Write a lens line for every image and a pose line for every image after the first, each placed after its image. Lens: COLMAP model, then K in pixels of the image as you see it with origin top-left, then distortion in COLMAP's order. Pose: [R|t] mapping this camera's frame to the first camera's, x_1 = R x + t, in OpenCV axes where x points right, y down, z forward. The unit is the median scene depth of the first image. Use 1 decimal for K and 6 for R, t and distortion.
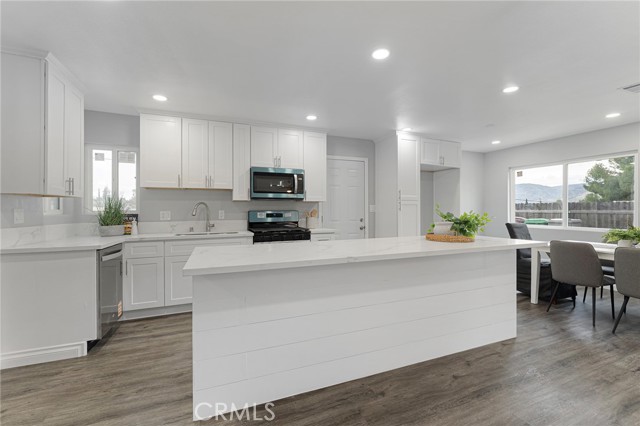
lens RADIAL K [[275.5, 0, 322.3], [0, 275.5, 209.5], [0, 0, 1]] dist [-0.000138, -0.000126]
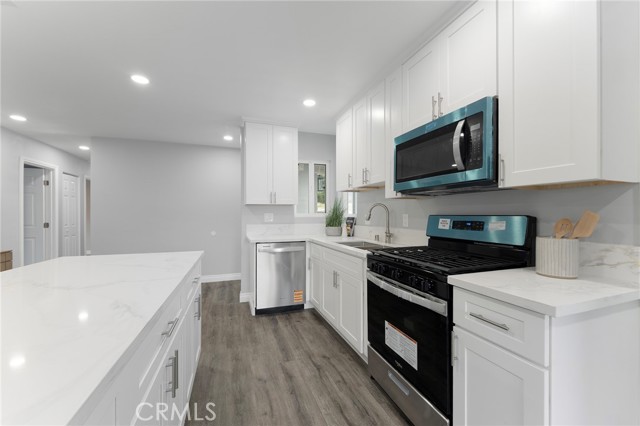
lens RADIAL K [[256.7, 0, 319.0], [0, 256.7, 215.7], [0, 0, 1]] dist [-0.003496, -0.000035]
pose [[-0.041046, 0.012550, -0.999078, 0.261535], [0.009955, 0.999877, 0.012151, -0.002037], [0.999108, -0.009447, -0.041166, 0.809649]]
